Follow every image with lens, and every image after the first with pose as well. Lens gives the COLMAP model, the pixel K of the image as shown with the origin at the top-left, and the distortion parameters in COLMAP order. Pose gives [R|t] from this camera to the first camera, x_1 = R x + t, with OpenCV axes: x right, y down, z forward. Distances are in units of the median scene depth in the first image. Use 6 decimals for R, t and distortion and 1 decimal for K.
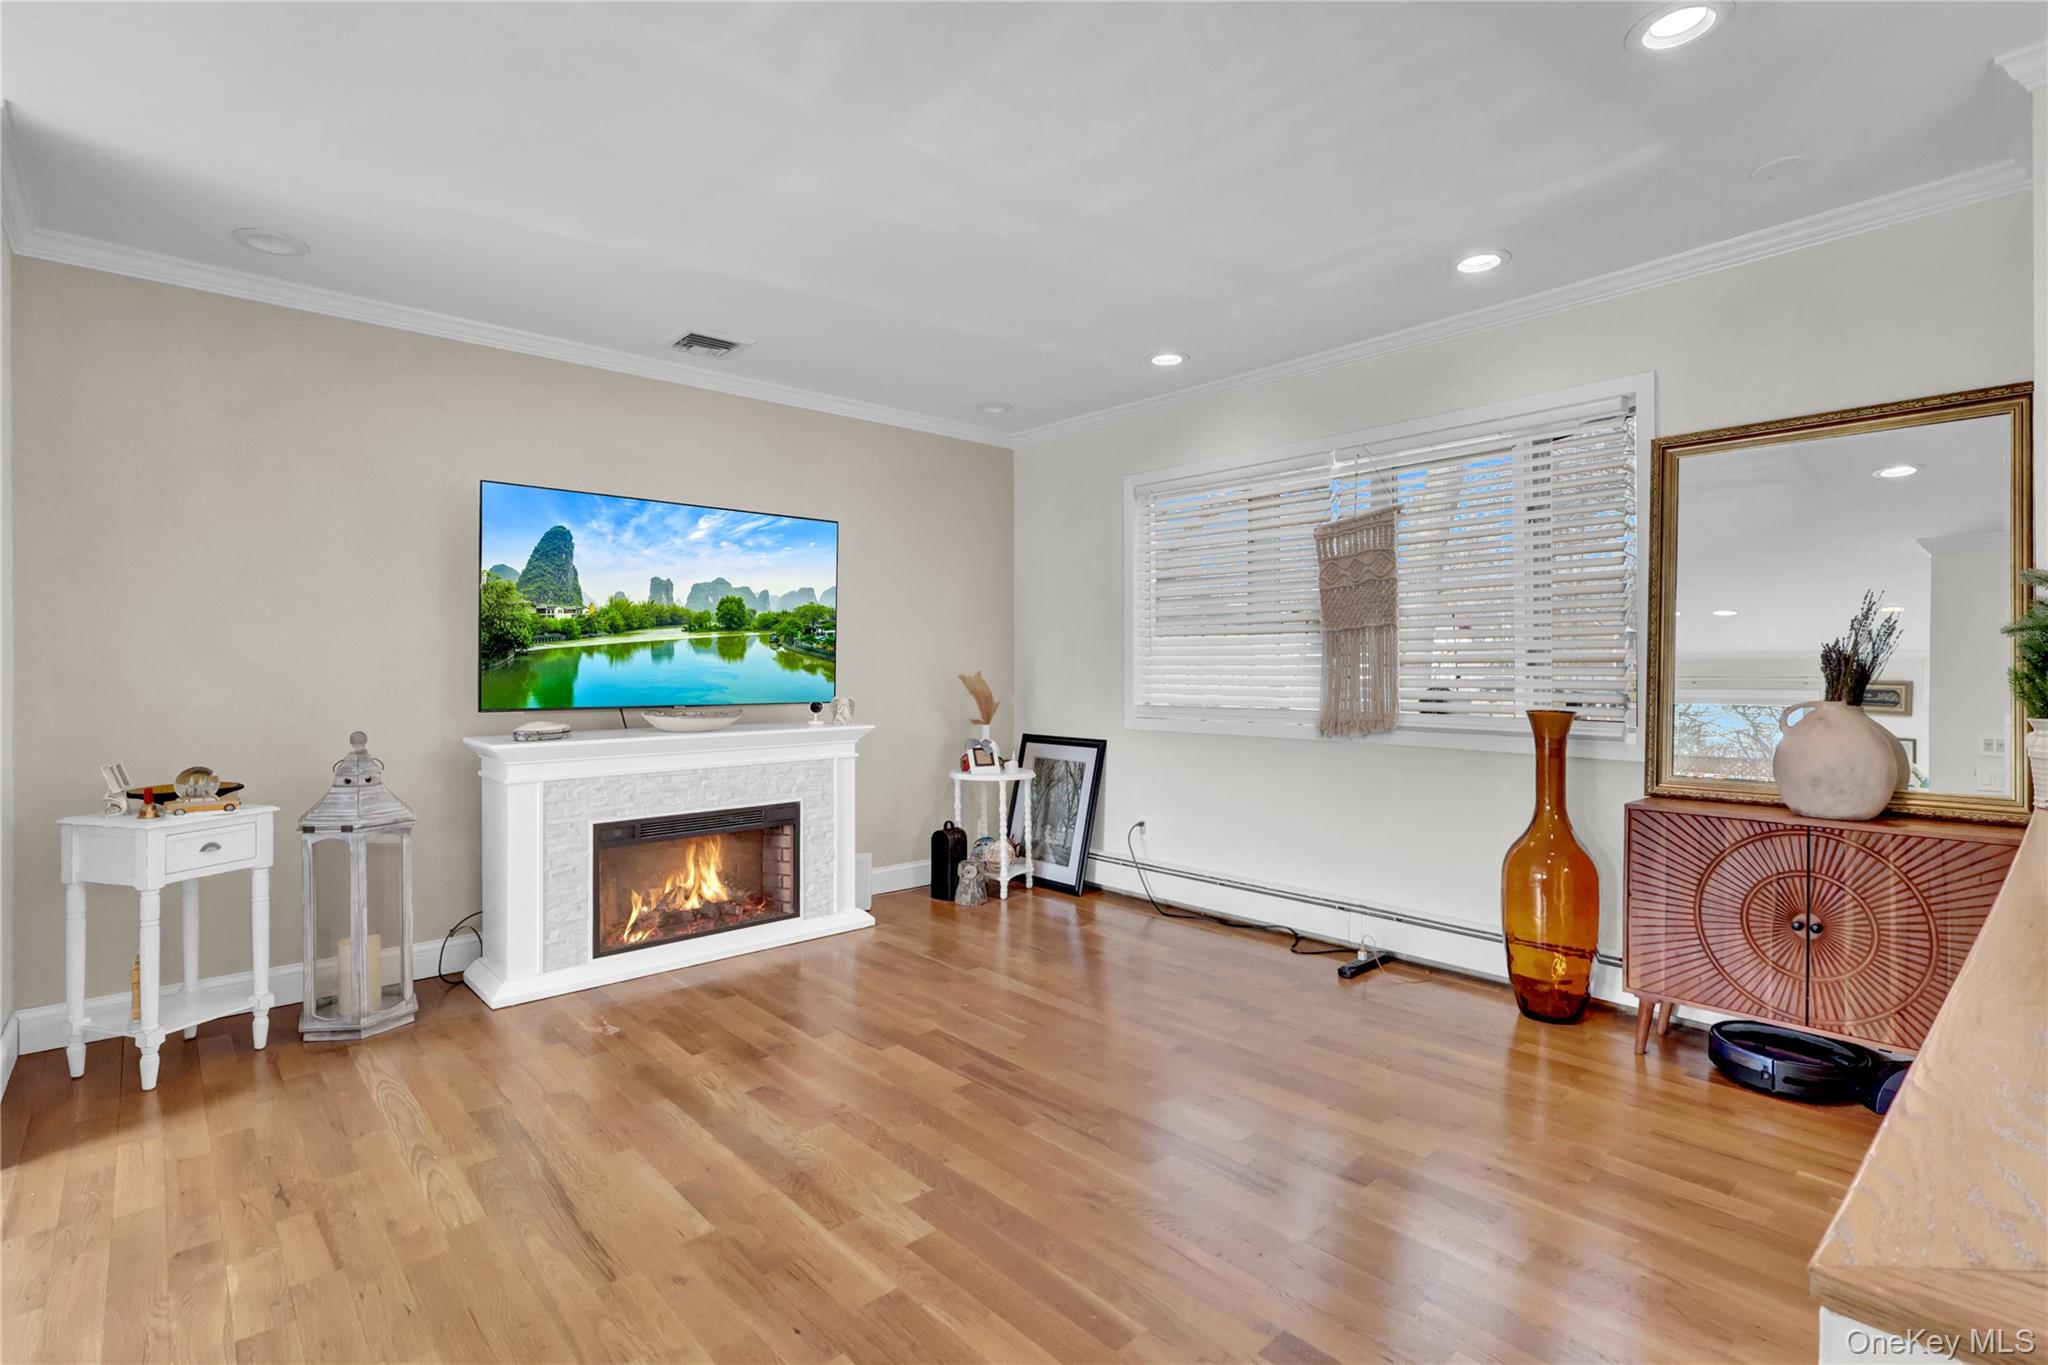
lens RADIAL K [[964.2, 0, 1036.5], [0, 964.2, 676.4], [0, 0, 1]] dist [-0.001523, 0.000024]
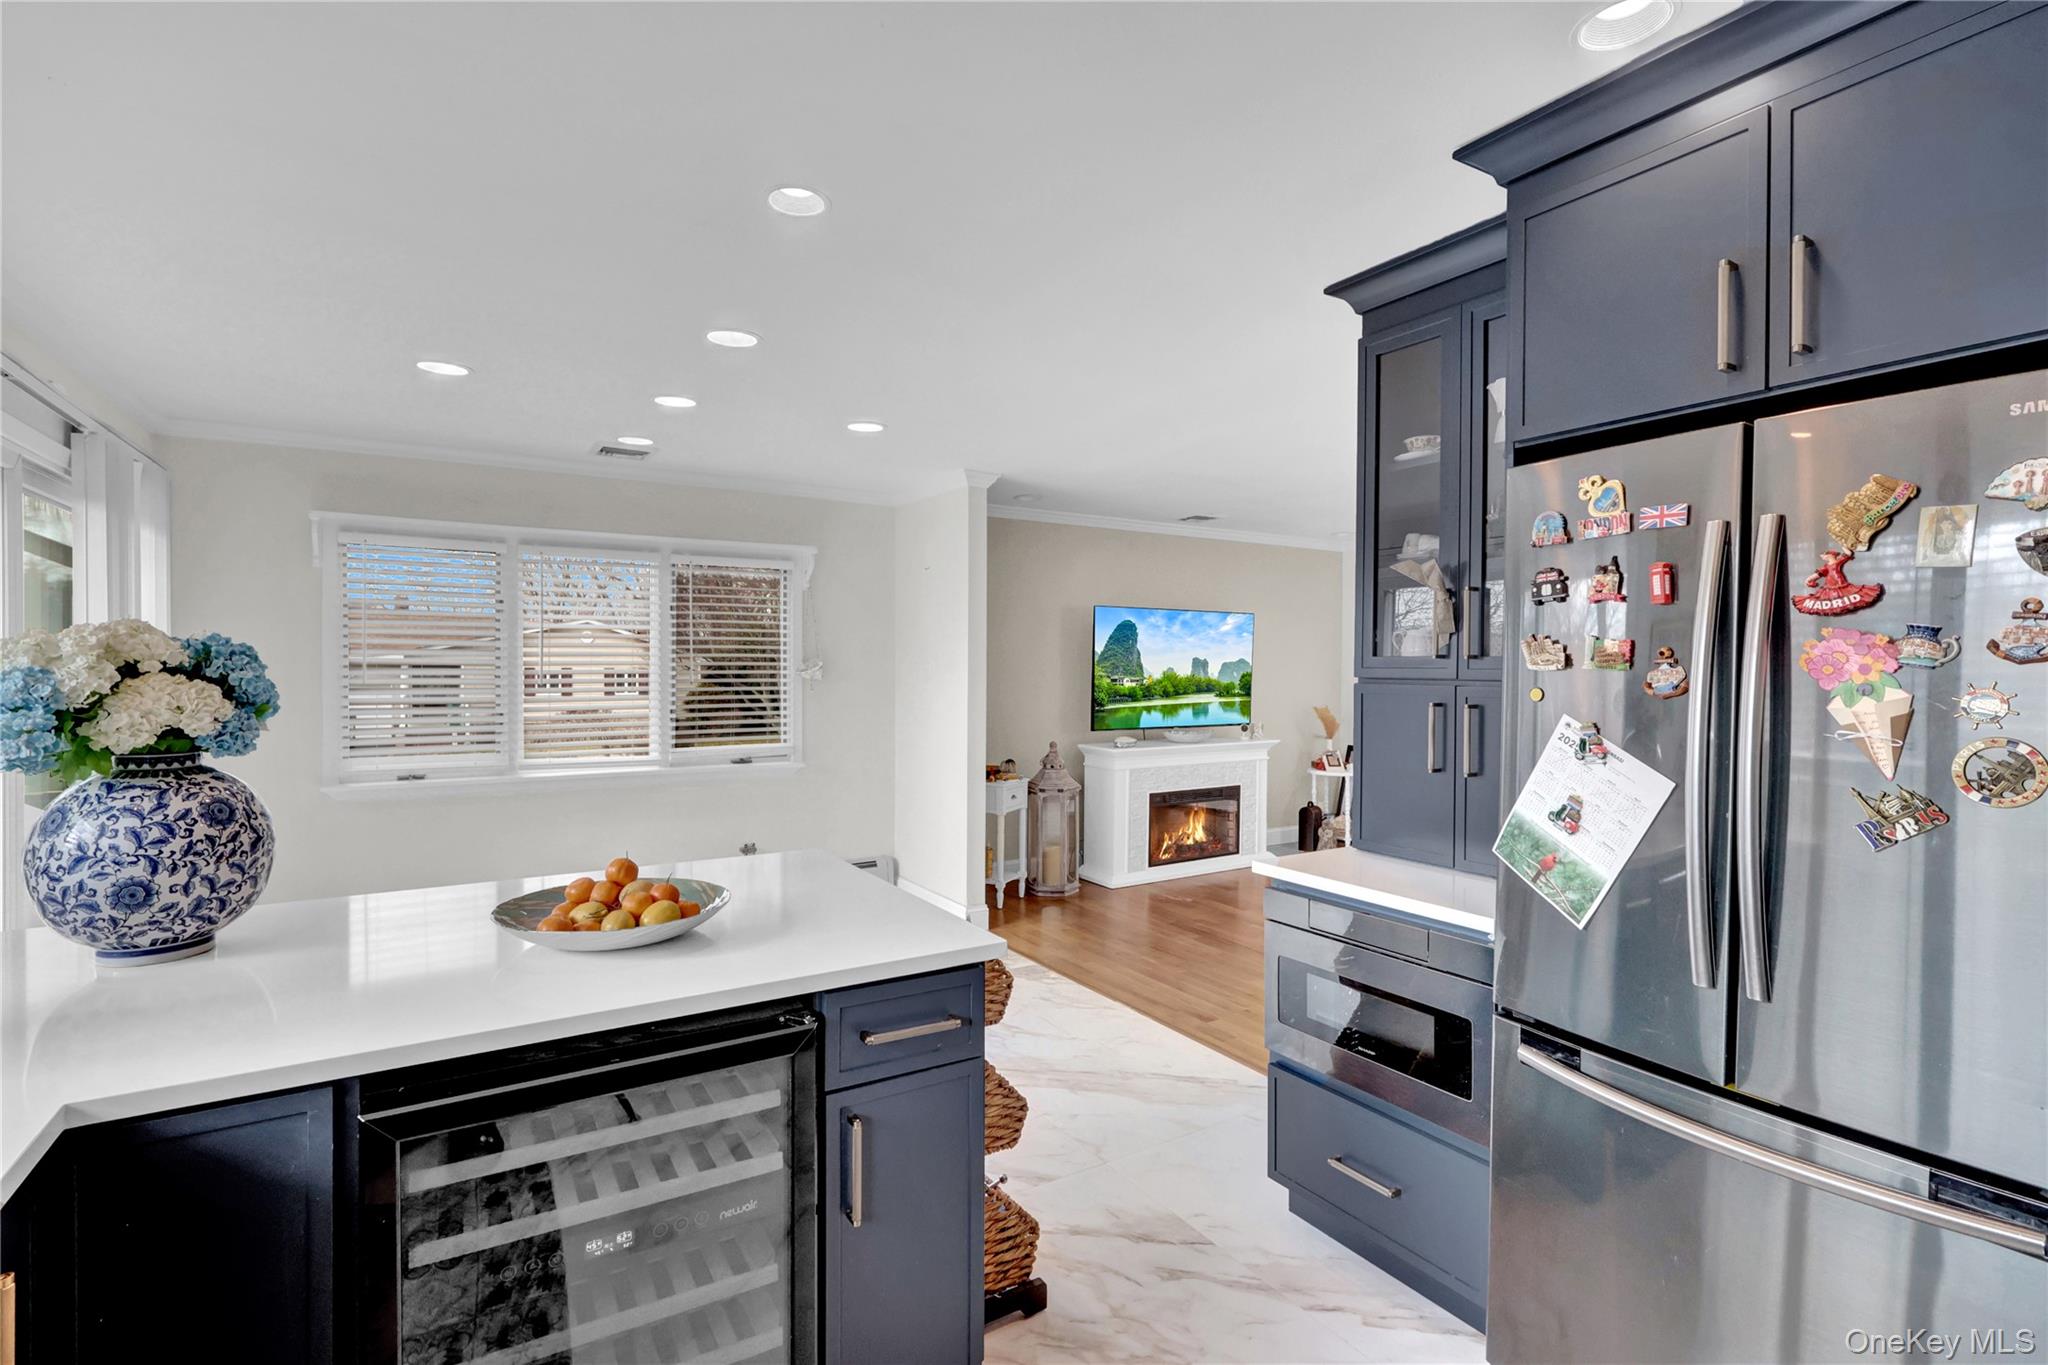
lens RADIAL K [[952.2, 0, 1024.0], [0, 952.2, 682.5], [0, 0, 1]] dist [-0.001718, 0.000083]
pose [[0.982340, 0.009172, -0.186877, -0.350578], [-0.007275, 0.999915, 0.010836, -0.073489], [0.186961, -0.009285, 0.982323, -0.793776]]
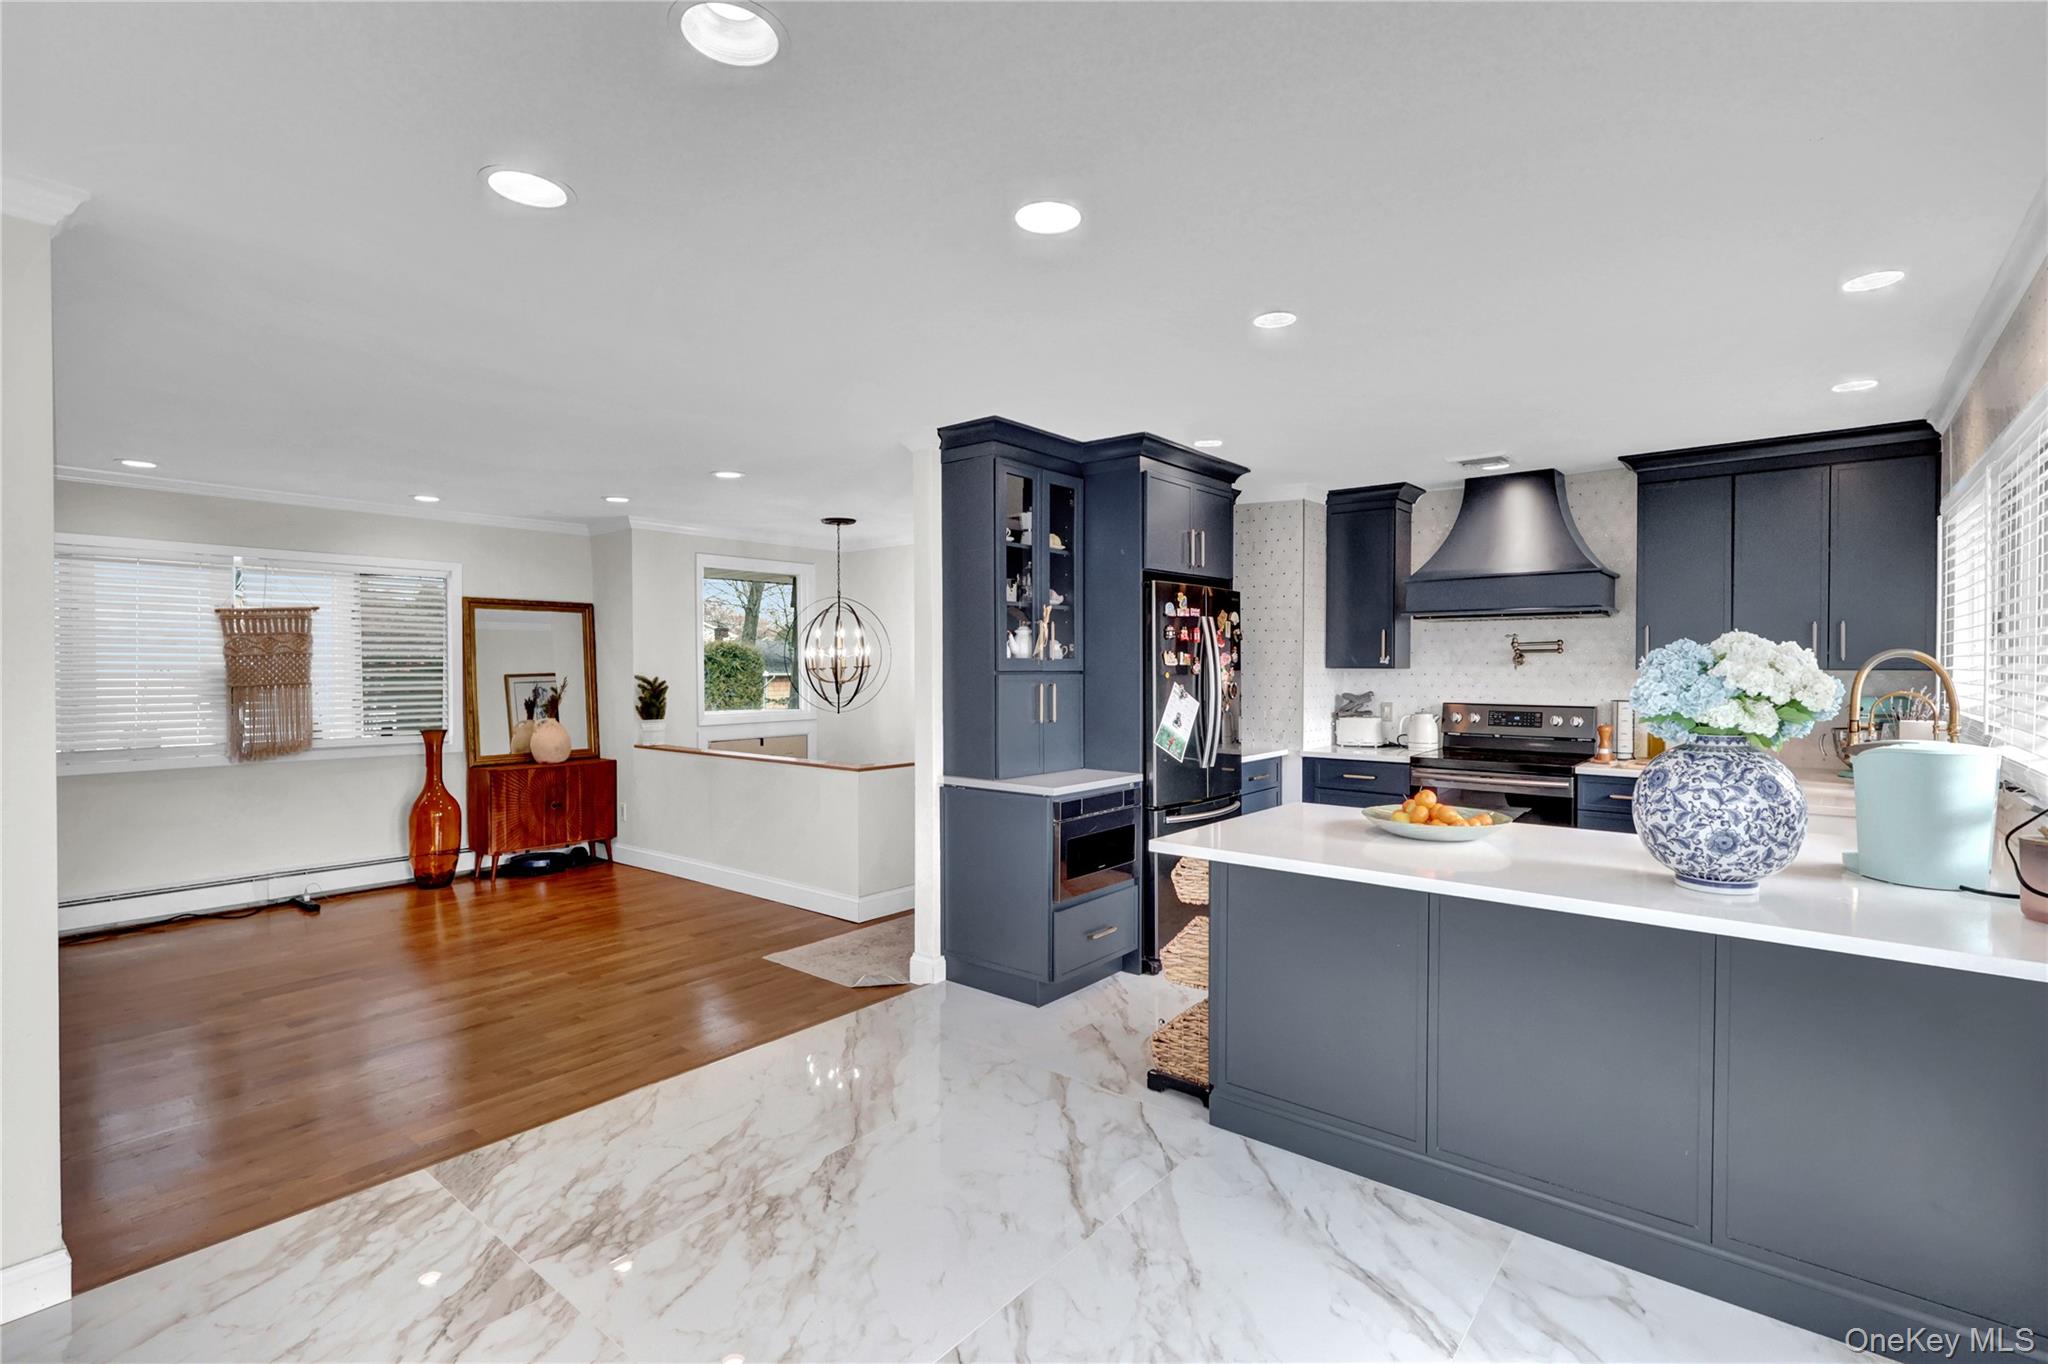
lens RADIAL K [[964.2, 0, 1036.5], [0, 964.2, 675.9], [0, 0, 1]] dist [-0.001523, 0.000024]
pose [[-0.152109, -0.009172, 0.988321, -1.365618], [0.004726, 0.999939, 0.010007, -0.075837], [-0.988352, 0.006193, -0.152057, 0.077512]]
